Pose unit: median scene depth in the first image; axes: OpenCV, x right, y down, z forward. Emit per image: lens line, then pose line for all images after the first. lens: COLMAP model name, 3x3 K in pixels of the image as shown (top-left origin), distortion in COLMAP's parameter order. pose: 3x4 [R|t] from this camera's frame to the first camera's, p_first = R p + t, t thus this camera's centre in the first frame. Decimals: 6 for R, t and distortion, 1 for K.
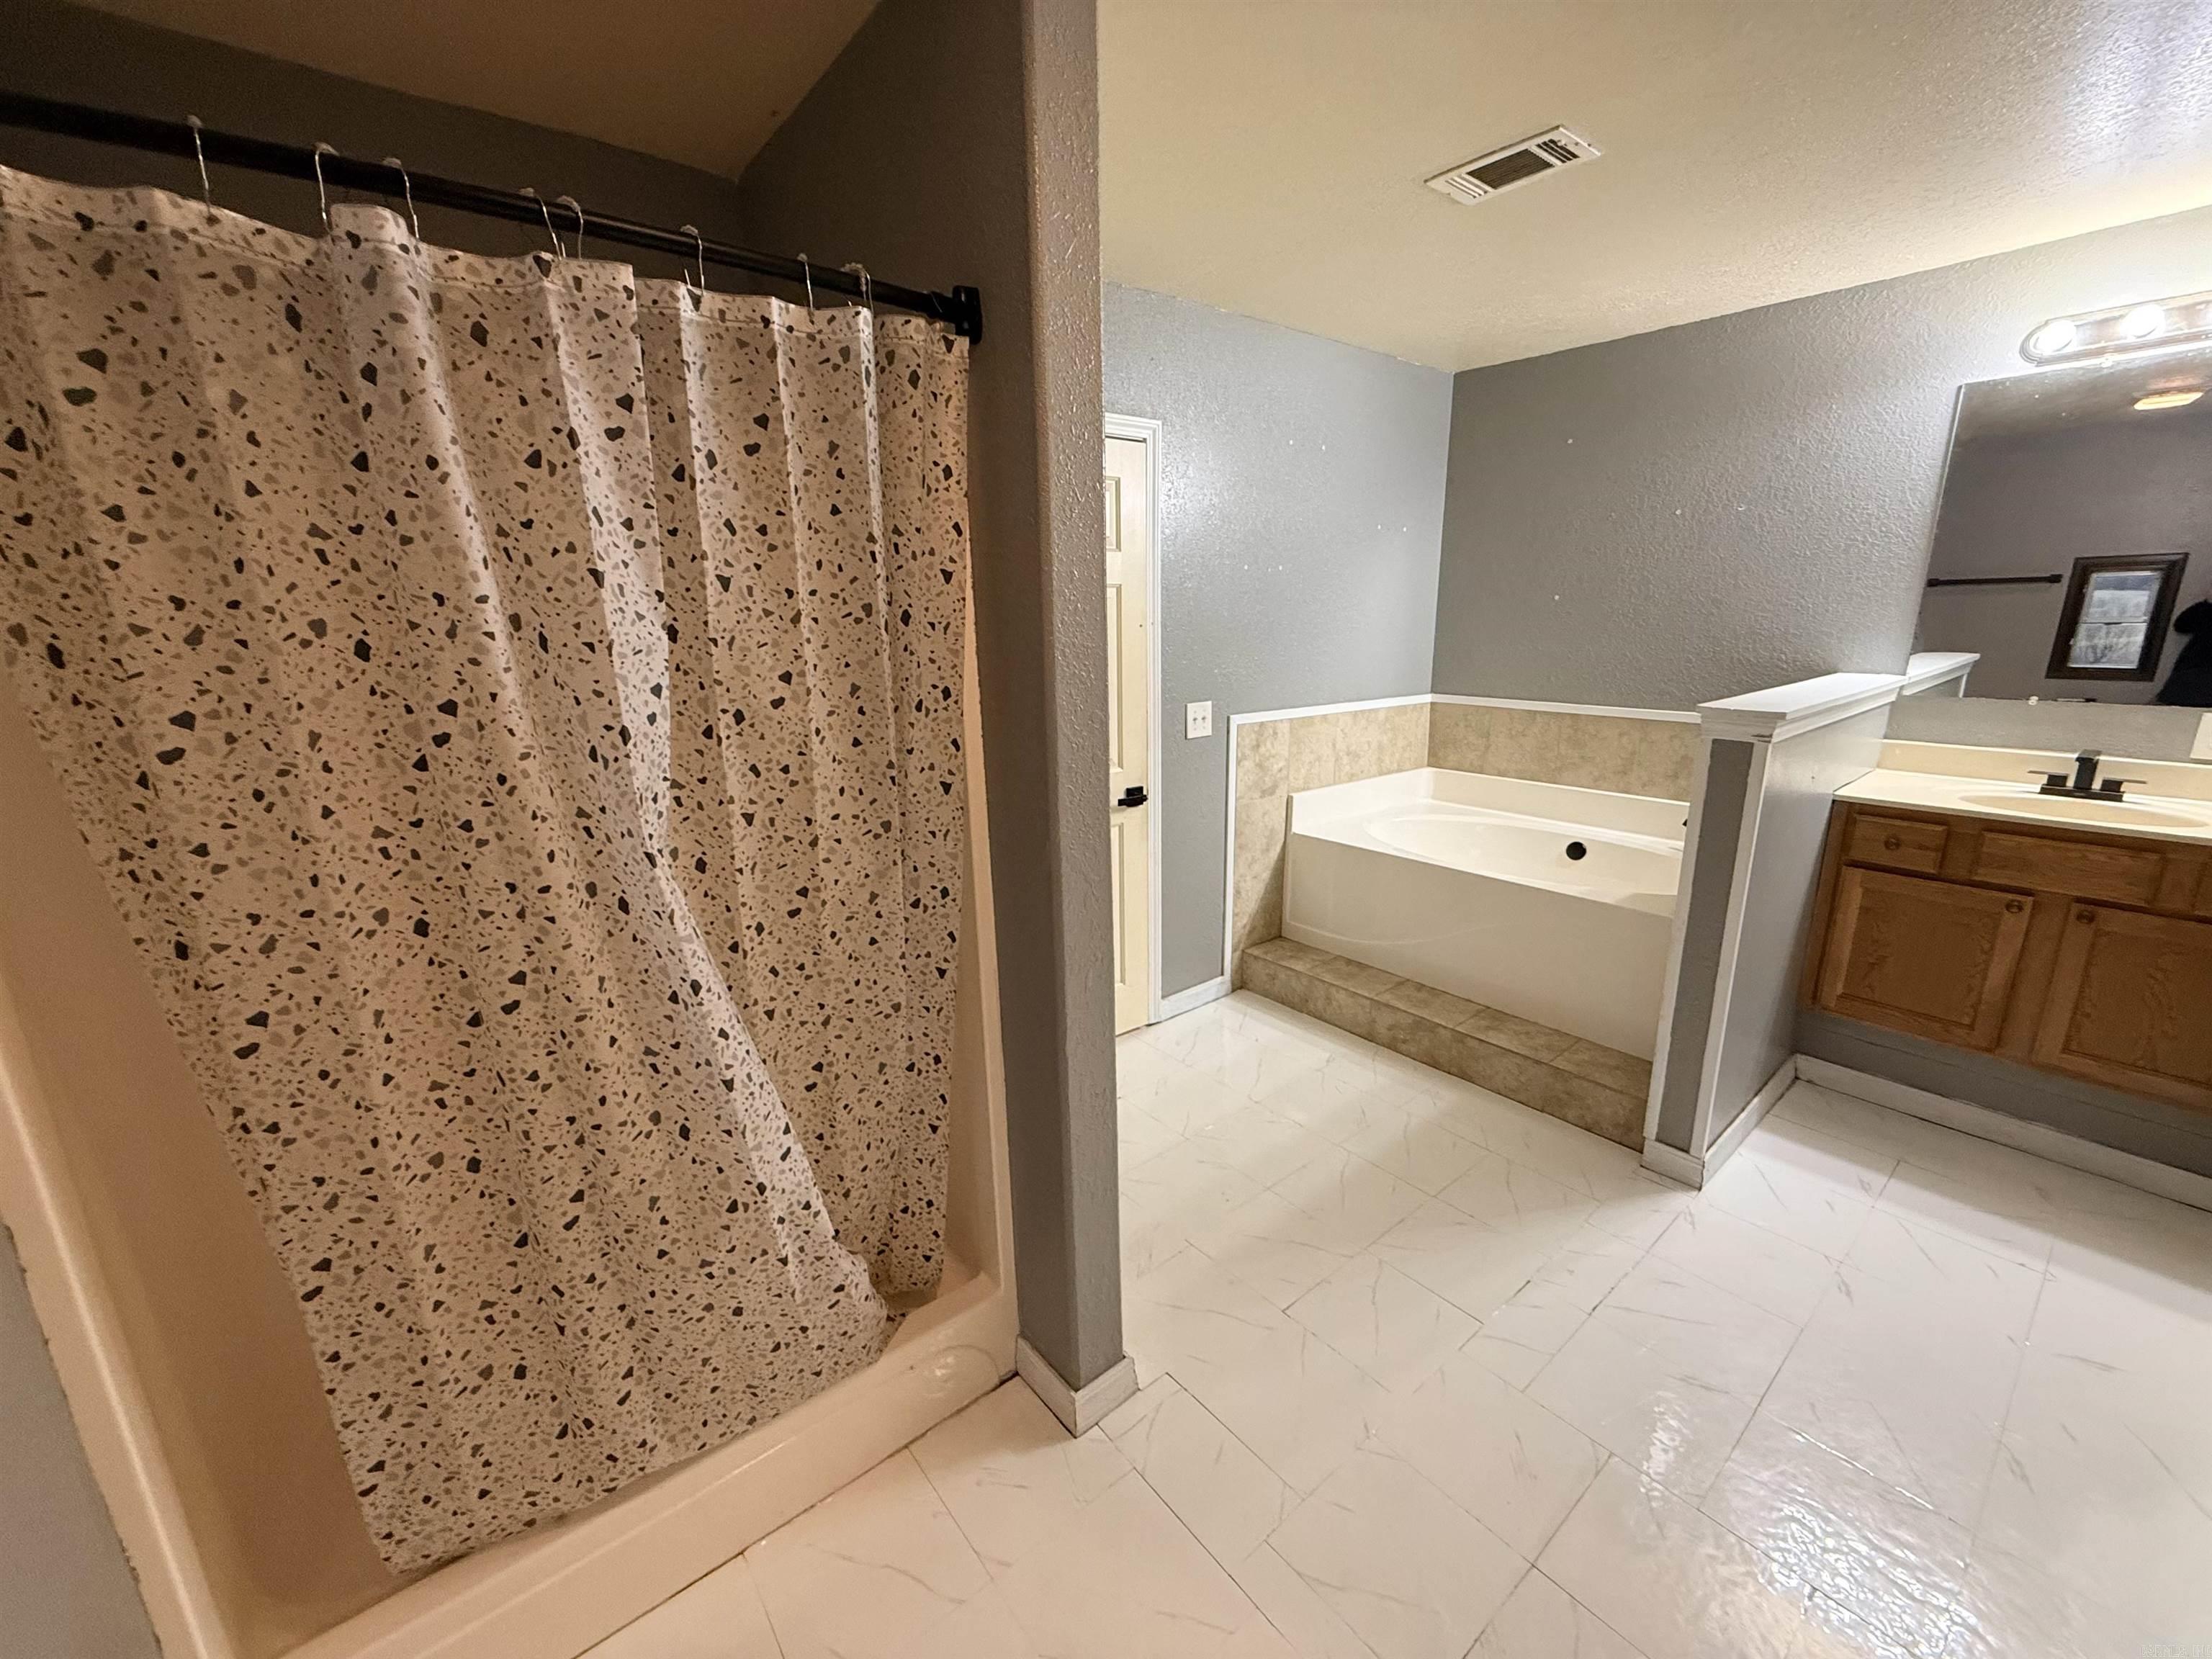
lens RADIAL K [[882.0, 0, 1102.7], [0, 882.0, 831.7], [0, 0, 1]] dist [0.000166, -0.000029]
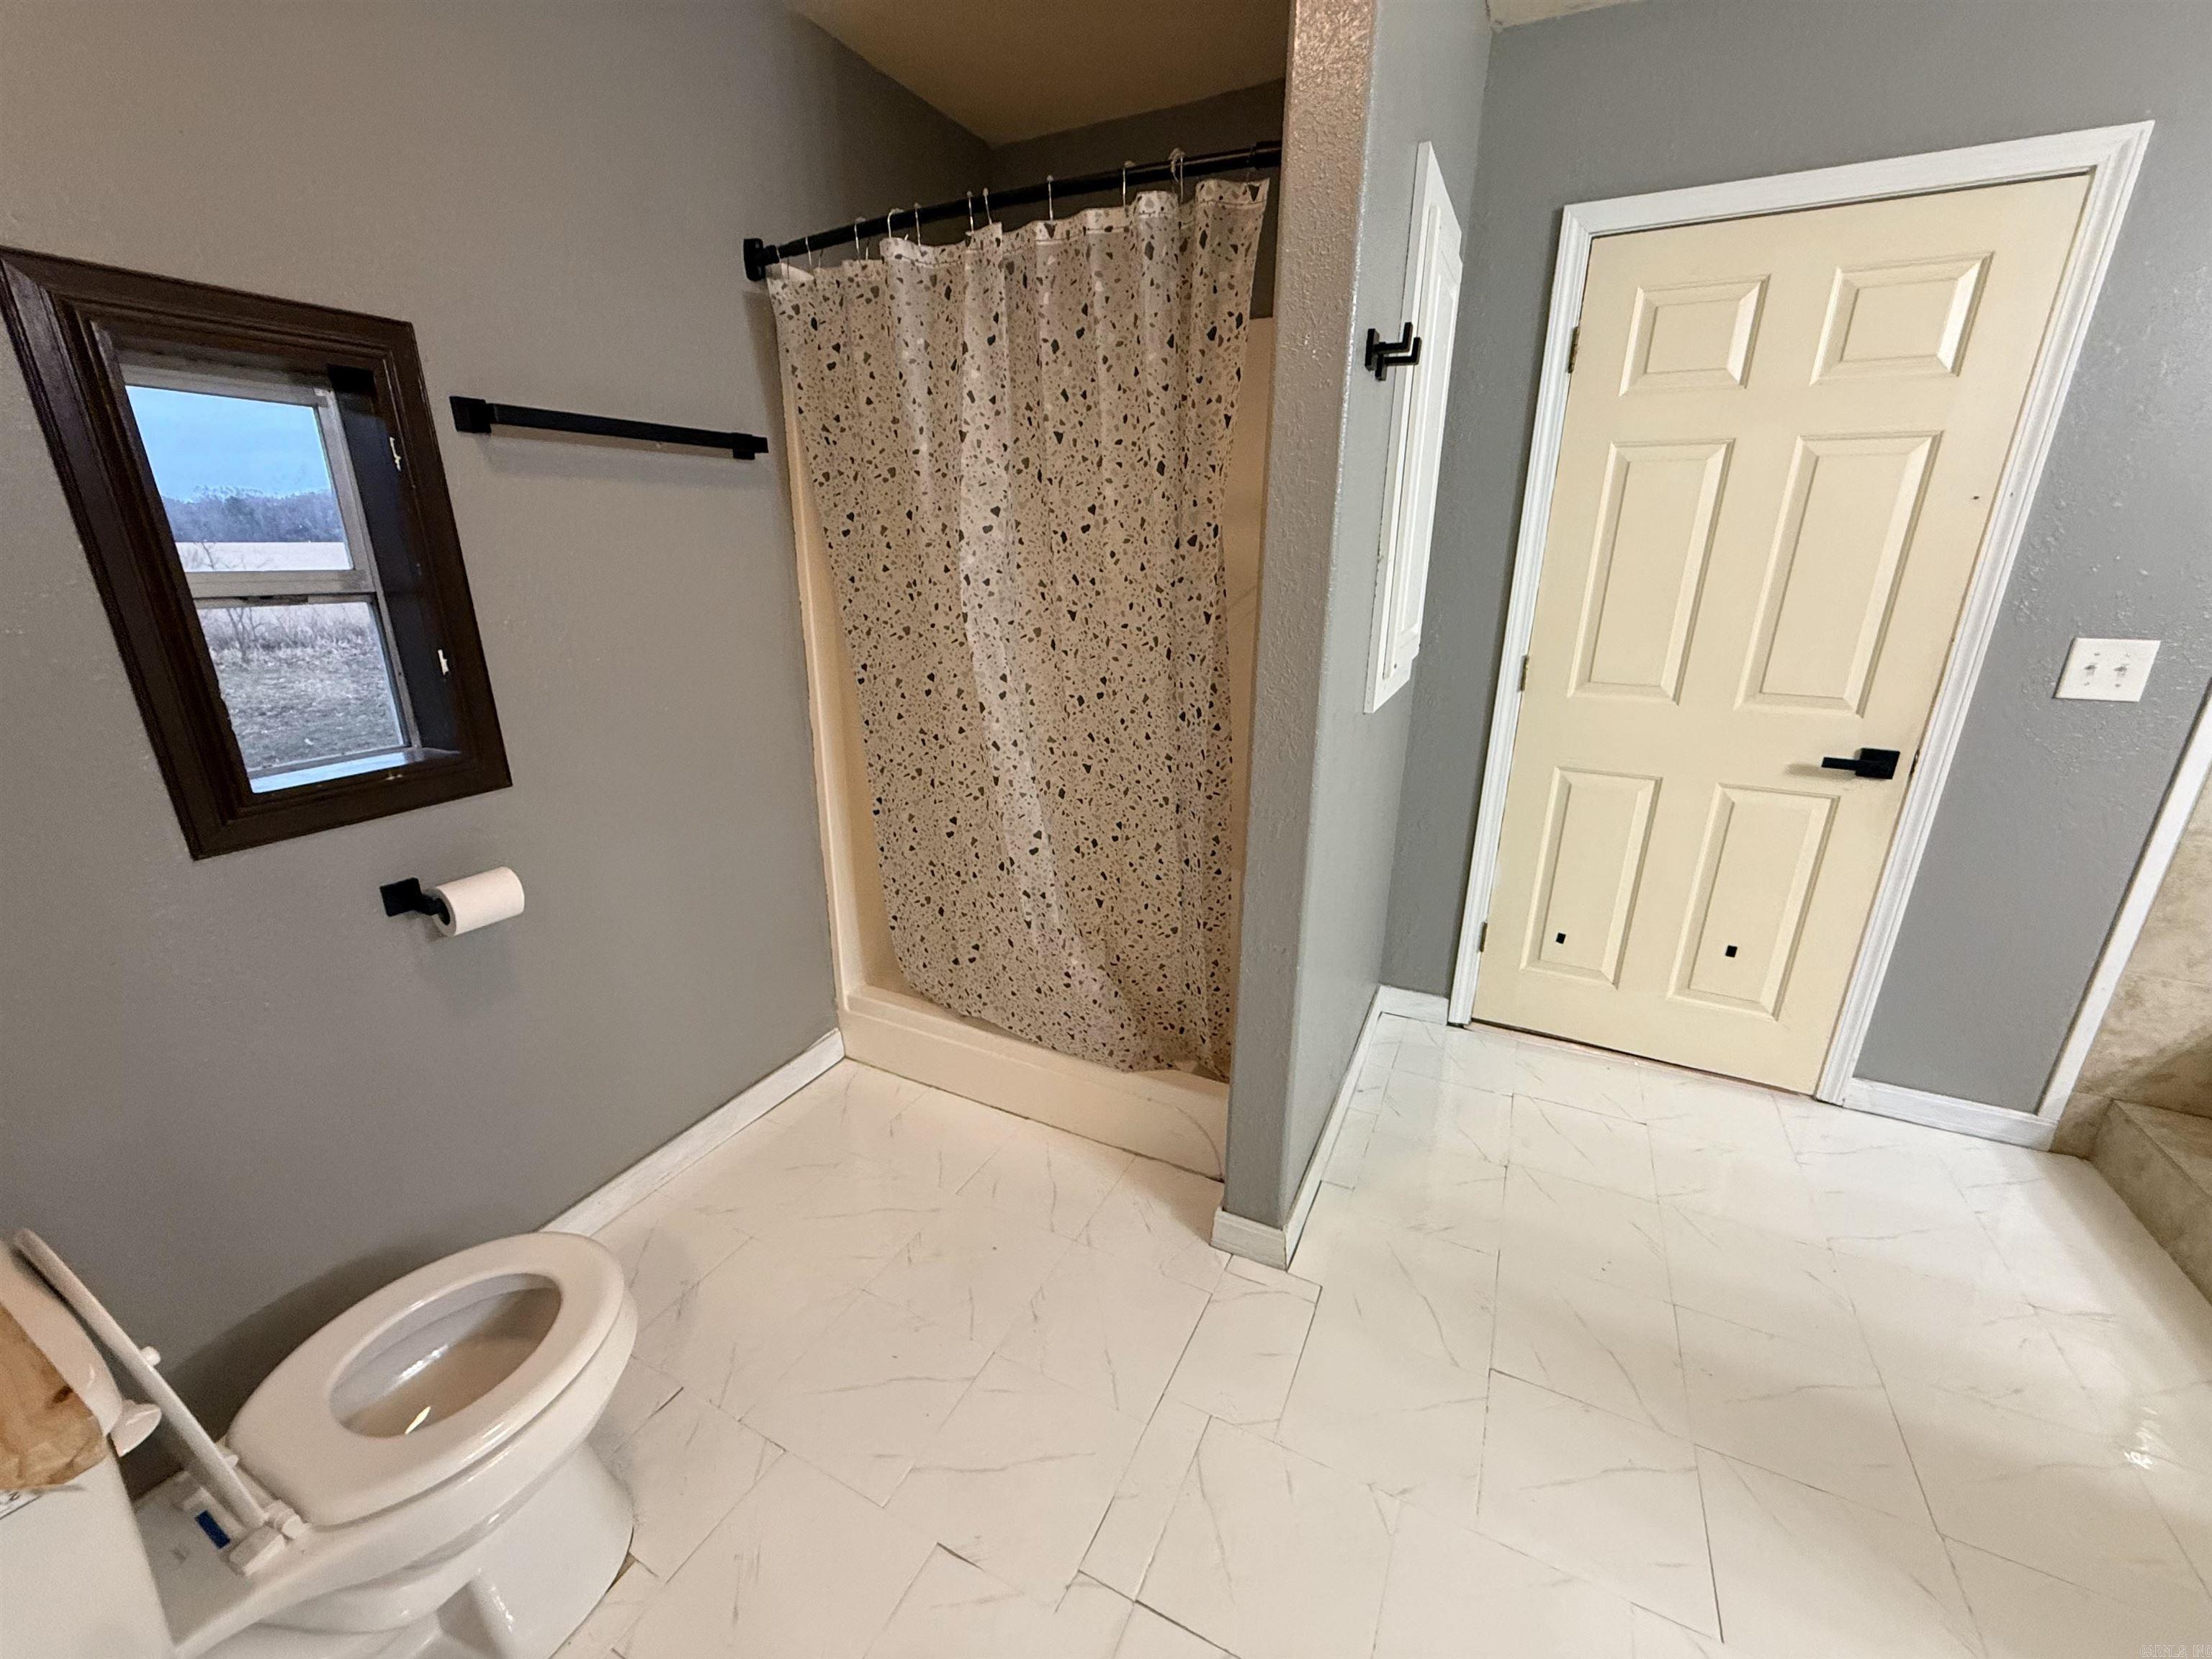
lens RADIAL K [[882.0, 0, 1093.7], [0, 882.0, 833.4], [0, 0, 1]] dist [0.000166, -0.000029]
pose [[0.410104, 0.303801, -0.859953, 0.428078], [-0.229673, 0.946905, 0.224991, -0.004358], [0.882647, 0.105238, 0.458105, 0.196955]]
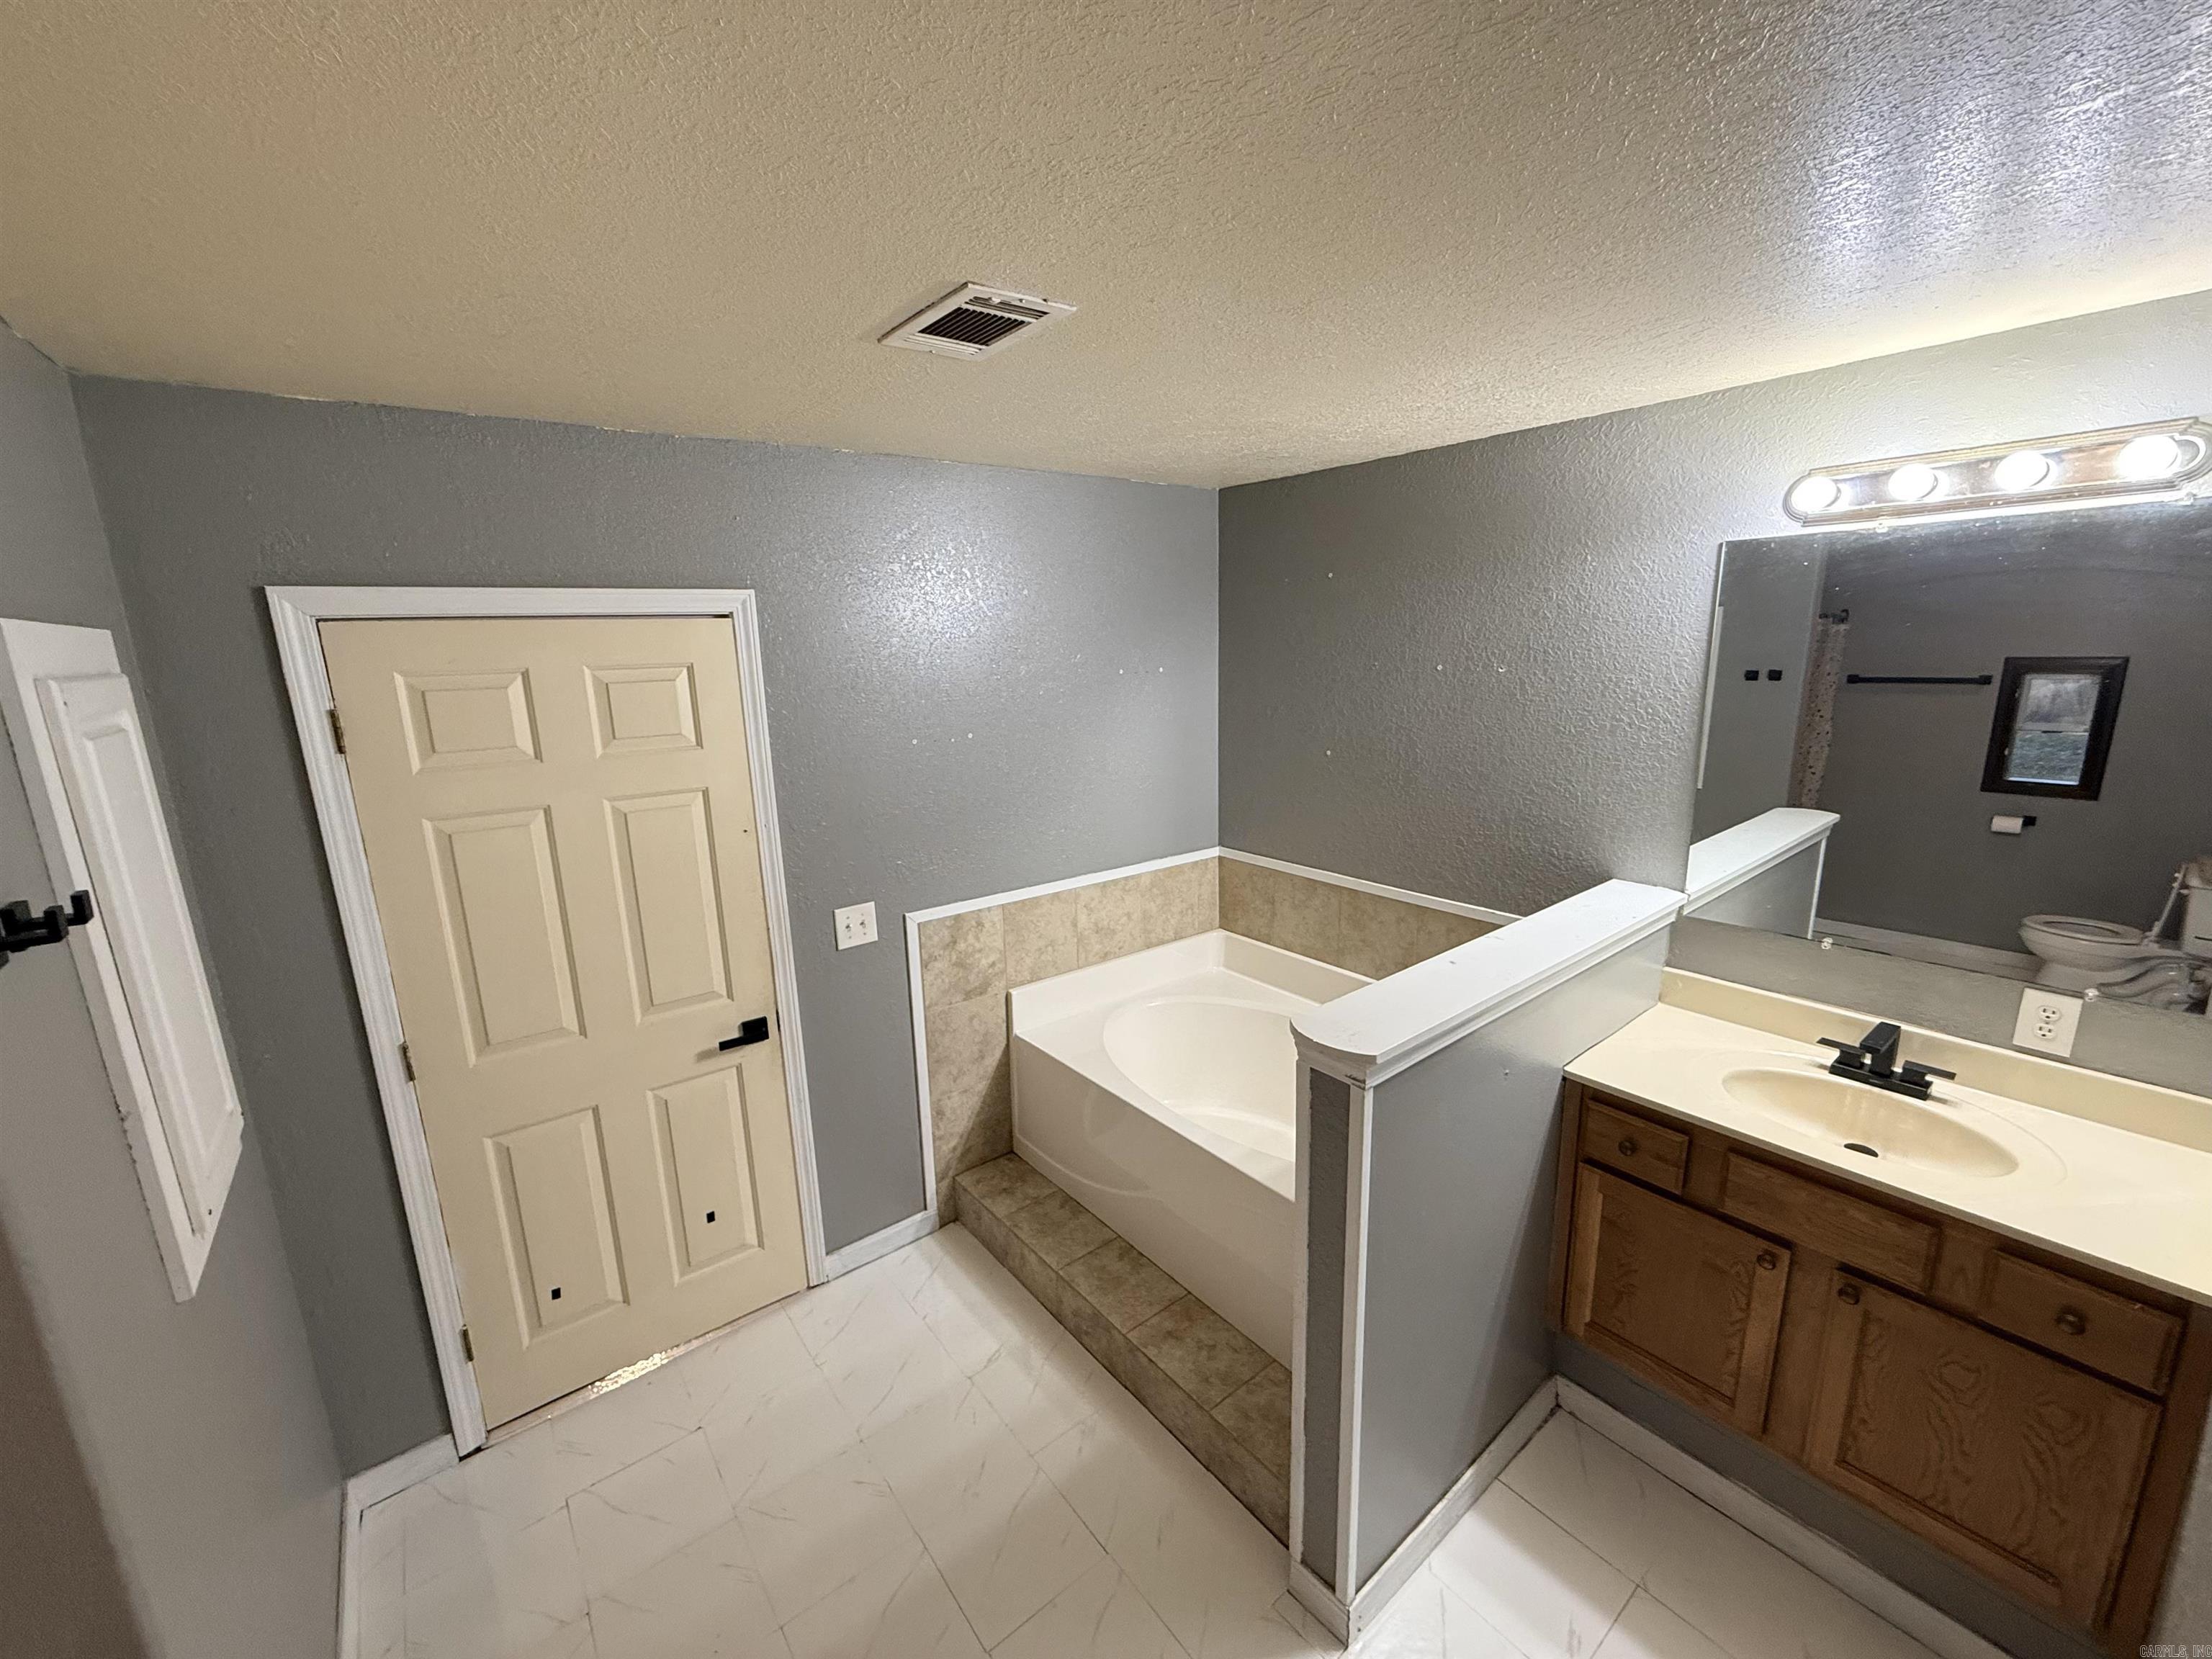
lens RADIAL K [[882.0, 0, 1101.0], [0, 882.0, 833.1], [0, 0, 1]] dist [0.000166, -0.000029]
pose [[0.999711, -0.006473, -0.023141, 0.422991], [0.005755, 0.999504, -0.030962, -0.219463], [0.023330, 0.030820, 0.999253, 0.200520]]
